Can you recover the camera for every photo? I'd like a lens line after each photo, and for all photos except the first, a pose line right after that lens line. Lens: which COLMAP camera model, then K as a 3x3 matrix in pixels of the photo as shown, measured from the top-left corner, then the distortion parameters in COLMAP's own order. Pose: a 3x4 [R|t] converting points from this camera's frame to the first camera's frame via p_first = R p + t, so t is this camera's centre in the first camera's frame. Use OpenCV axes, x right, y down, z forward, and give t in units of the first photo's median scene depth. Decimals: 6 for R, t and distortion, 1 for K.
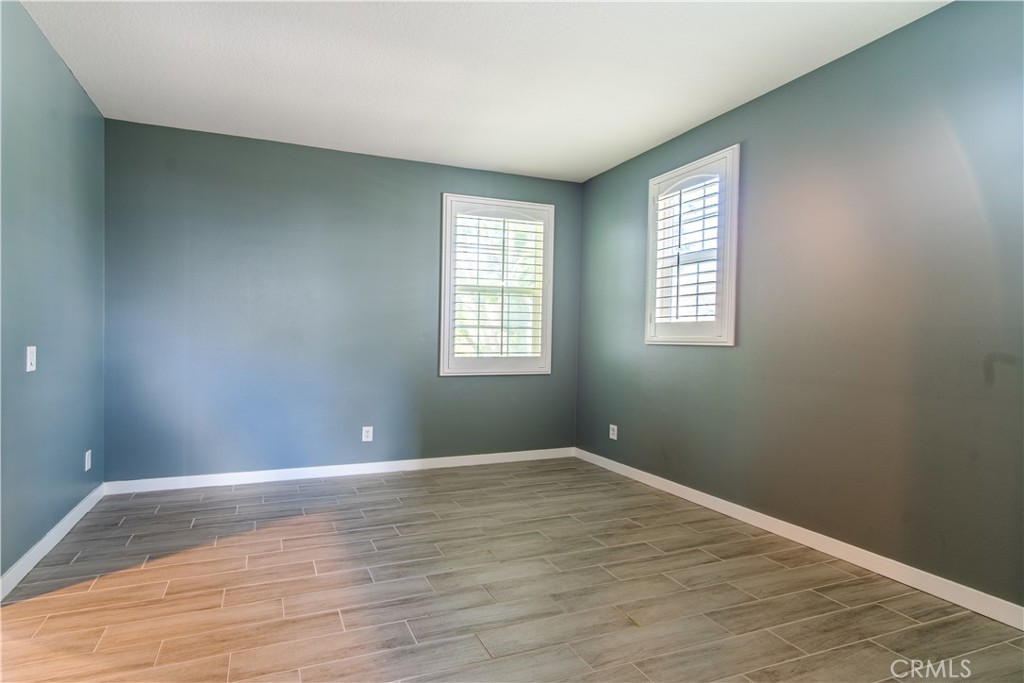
lens RADIAL K [[437.8, 0, 512.0], [0, 437.8, 341.5], [0, 0, 1]] dist [-0.000933, 0.008360]
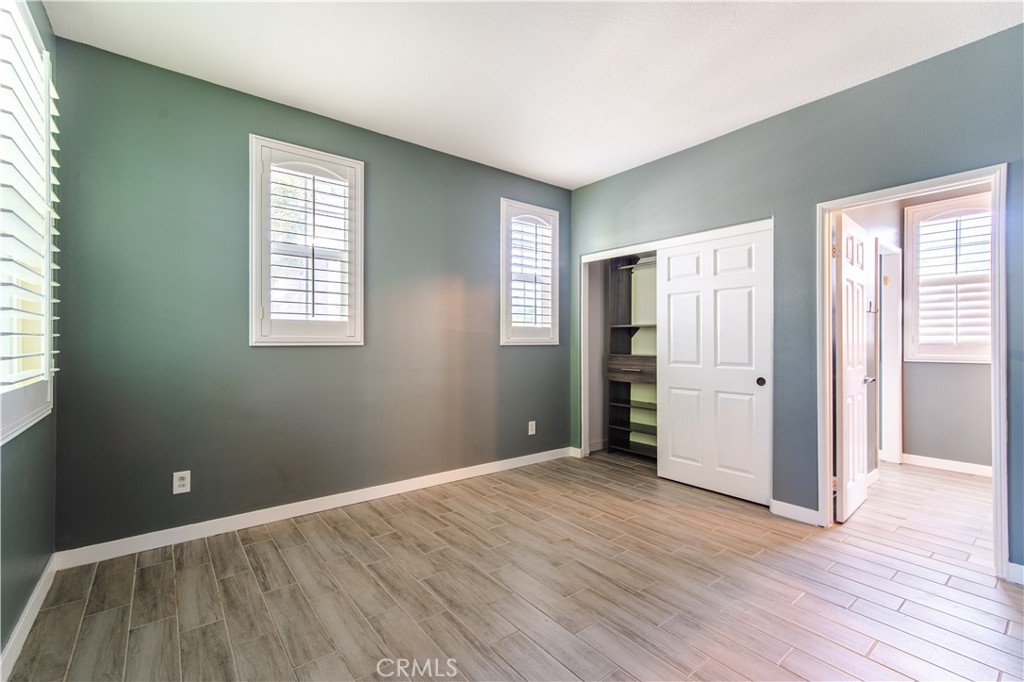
lens RADIAL K [[437.8, 0, 512.0], [0, 437.8, 341.0], [0, 0, 1]] dist [-0.000933, 0.008360]
pose [[-0.147441, -0.010194, 0.989018, -0.682008], [0.002423, 0.999940, 0.010668, -0.012943], [-0.989068, 0.003970, -0.147407, 0.856840]]
